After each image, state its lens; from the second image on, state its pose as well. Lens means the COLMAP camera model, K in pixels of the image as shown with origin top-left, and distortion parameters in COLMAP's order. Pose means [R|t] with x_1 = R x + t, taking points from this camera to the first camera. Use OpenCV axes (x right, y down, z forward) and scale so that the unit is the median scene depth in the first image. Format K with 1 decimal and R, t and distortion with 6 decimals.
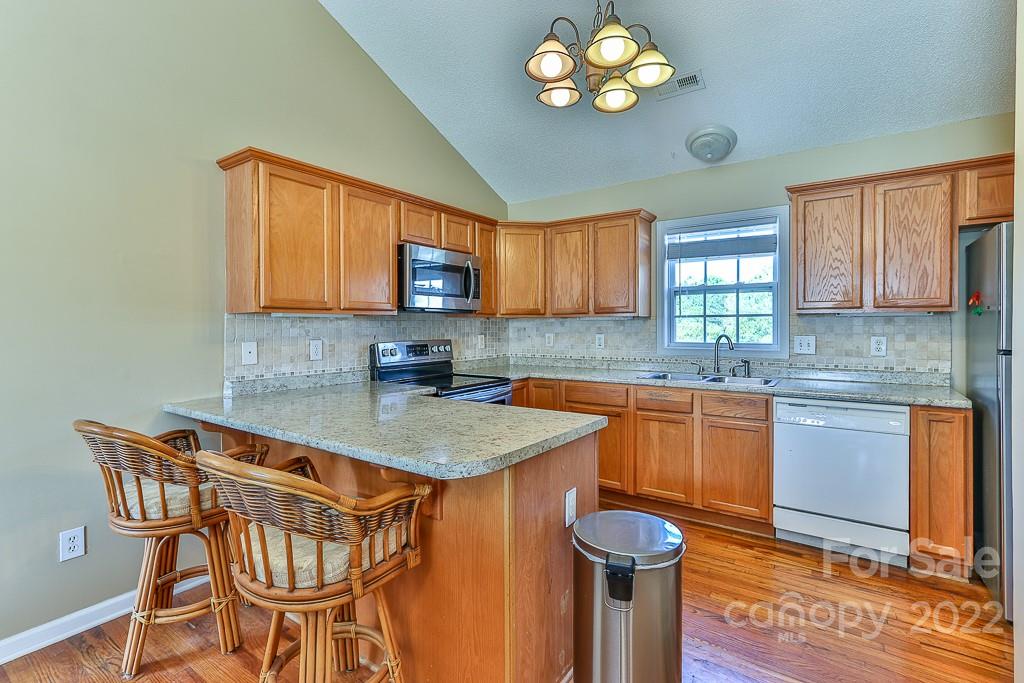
lens RADIAL K [[482.2, 0, 503.6], [0, 482.2, 327.2], [0, 0, 1]] dist [0.001784, 0.000693]
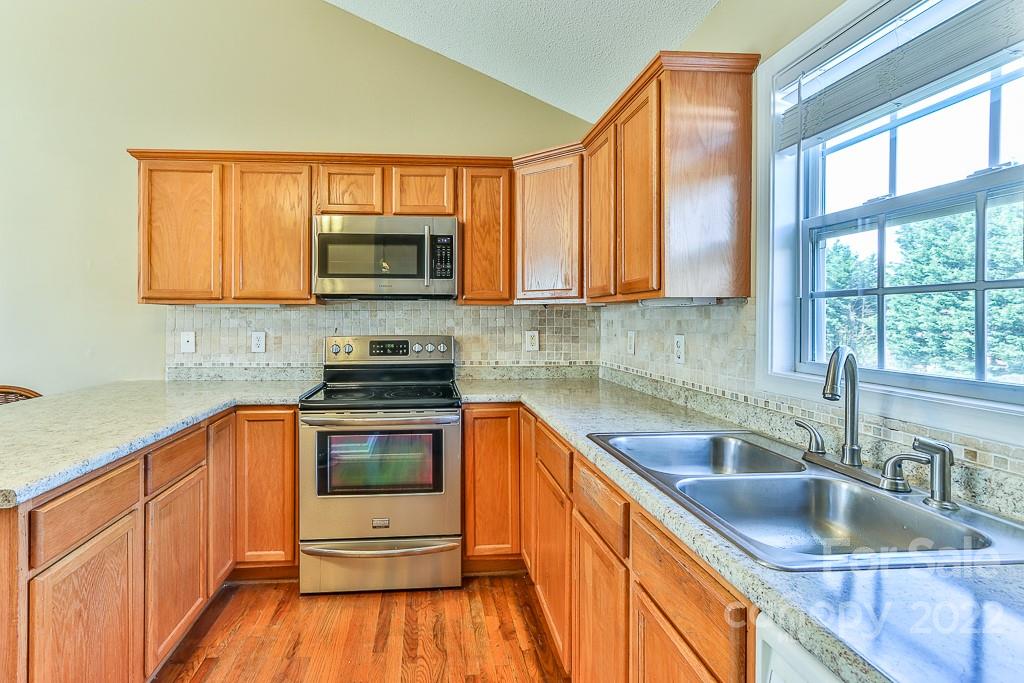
lens RADIAL K [[496.6, 0, 438.4], [0, 496.6, 317.3], [0, 0, 1]] dist [0.004647, 0.001215]
pose [[0.631786, 0.003995, -0.775133, 0.529229], [-0.004794, 0.999988, 0.001247, -0.003981], [0.775128, 0.002928, 0.631797, 0.577120]]
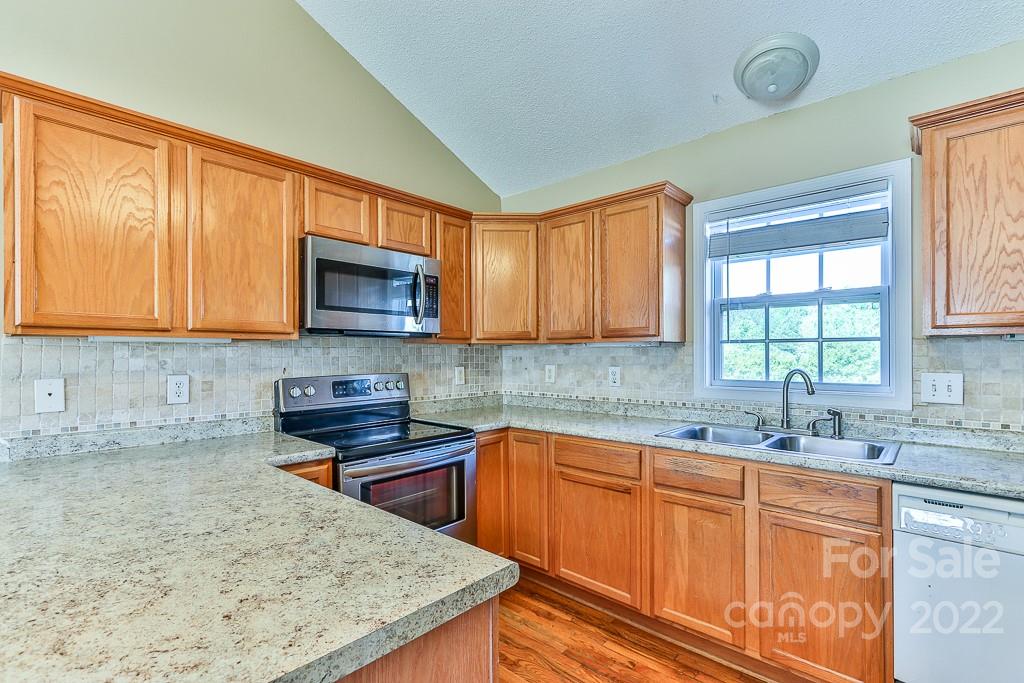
lens RADIAL K [[482.2, 0, 503.7], [0, 482.2, 350.7], [0, 0, 1]] dist [0.001784, 0.000693]
pose [[0.992740, 0.000797, -0.120278, 0.146315], [-0.001888, 0.999958, -0.008959, -0.003190], [0.120265, 0.009121, 0.992700, 0.317328]]
